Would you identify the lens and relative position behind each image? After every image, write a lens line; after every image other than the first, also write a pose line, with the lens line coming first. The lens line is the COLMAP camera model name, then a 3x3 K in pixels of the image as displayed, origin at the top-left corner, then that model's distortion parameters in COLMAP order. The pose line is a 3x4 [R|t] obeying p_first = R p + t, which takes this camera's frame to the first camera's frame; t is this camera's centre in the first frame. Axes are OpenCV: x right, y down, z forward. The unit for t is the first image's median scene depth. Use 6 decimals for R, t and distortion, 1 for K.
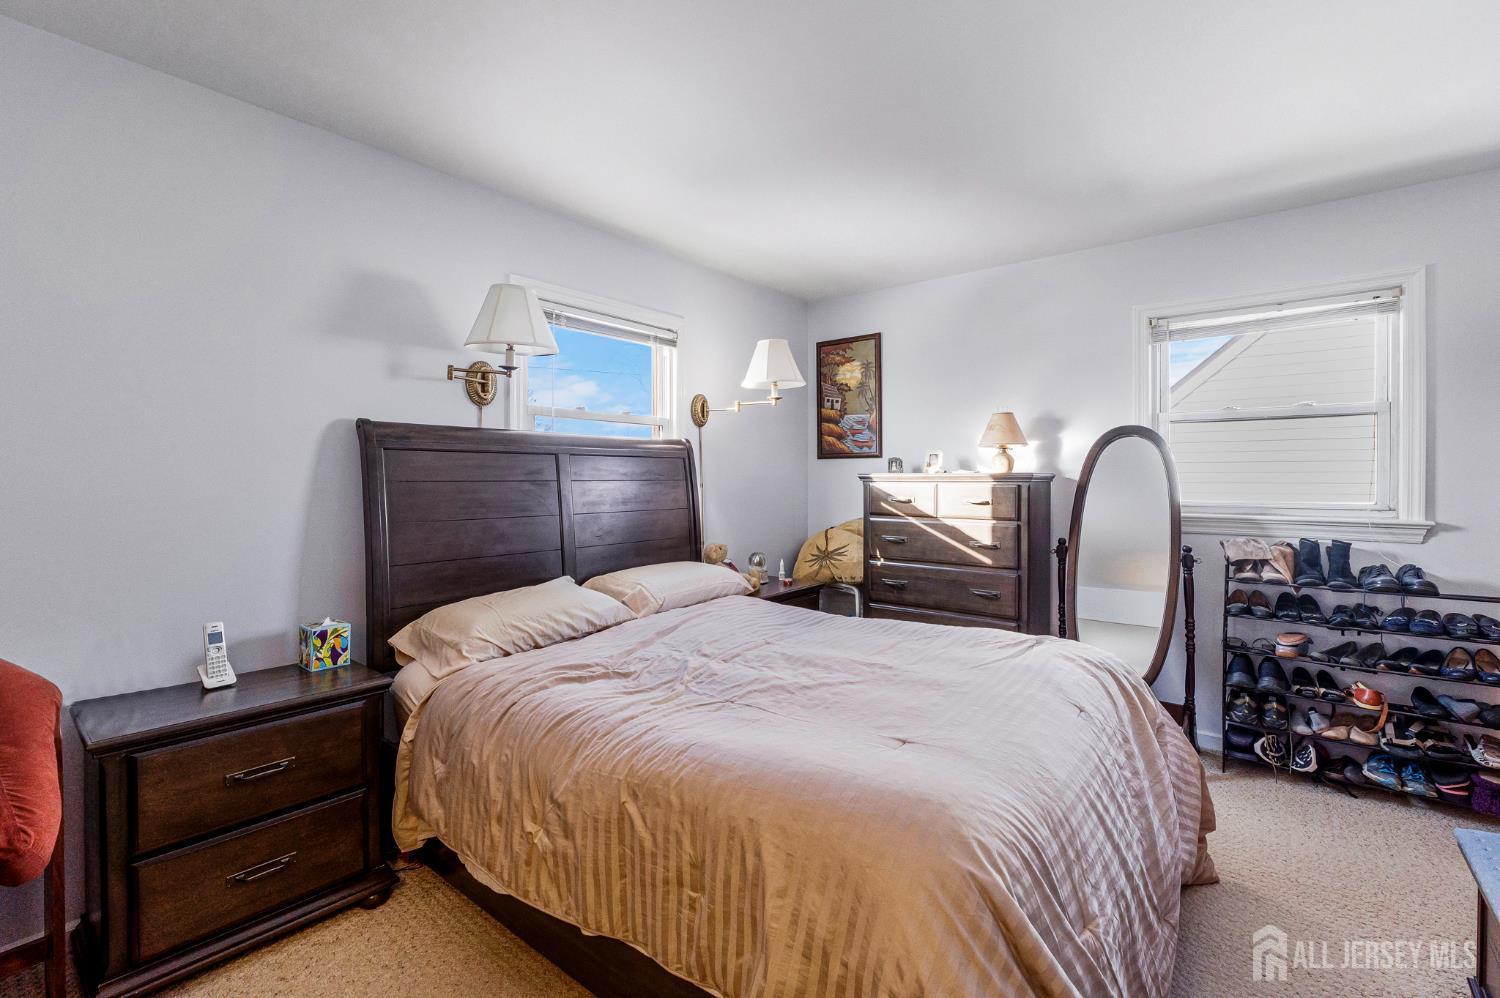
lens RADIAL K [[668.5, 0, 751.2], [0, 668.5, 487.1], [0, 0, 1]] dist [-0.002820, -0.000886]
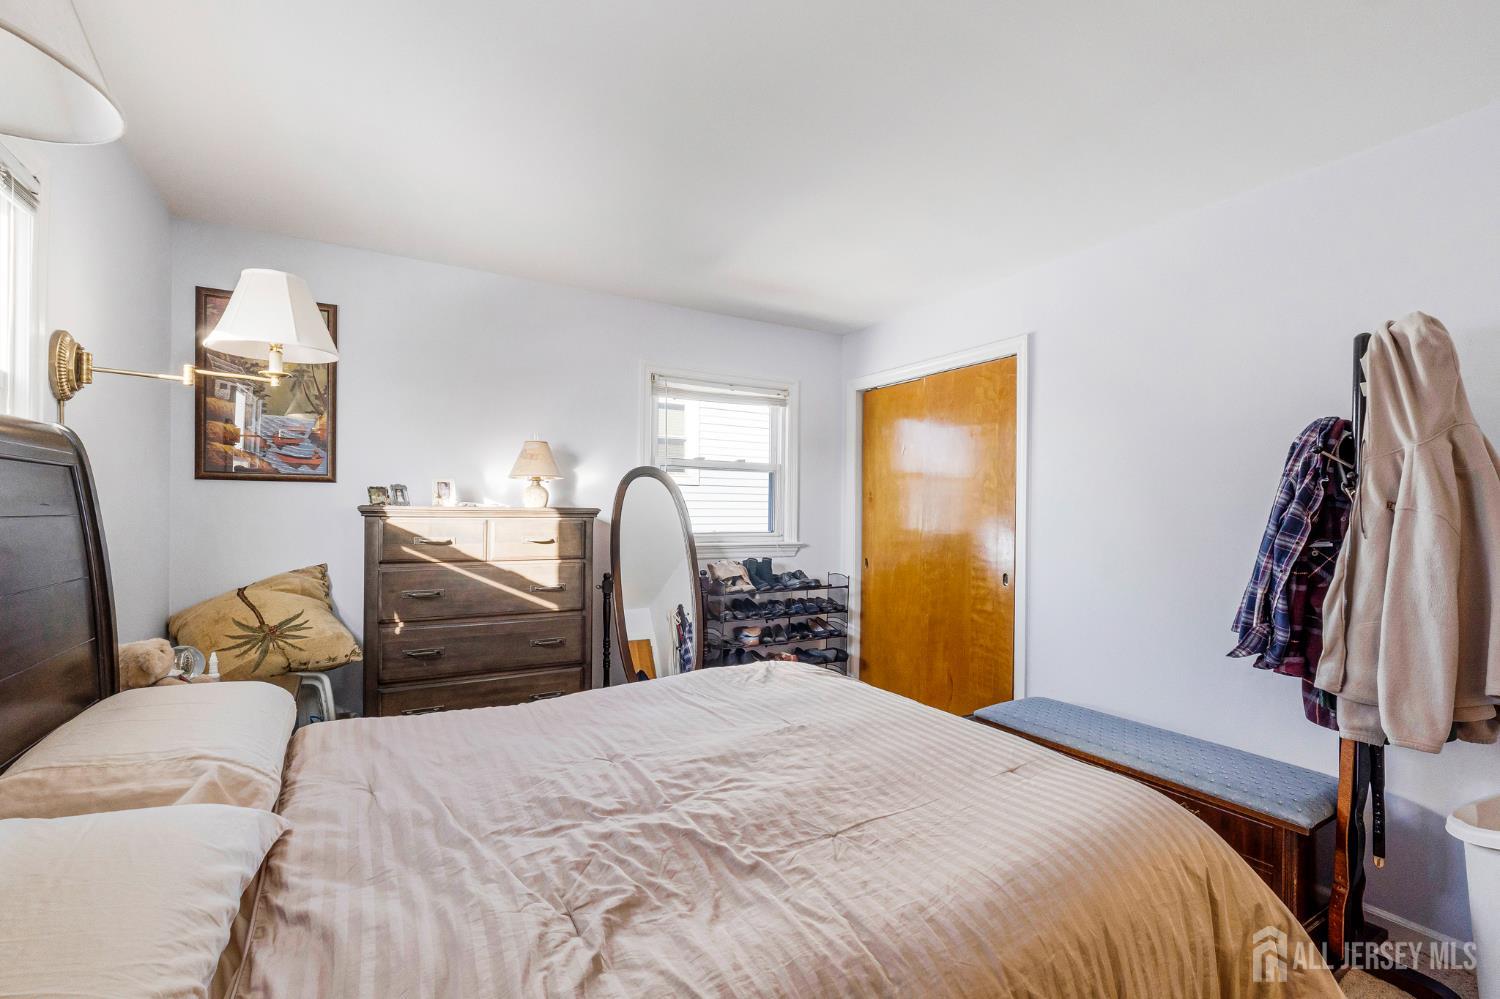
lens RADIAL K [[653.4, 0, 745.7], [0, 653.4, 509.7], [0, 0, 1]] dist [-0.002144, -0.000312]
pose [[0.356880, 0.007459, 0.934121, -0.375803], [0.003988, 0.999947, -0.009508, -0.008979], [-0.934142, 0.007118, 0.356831, 0.443152]]
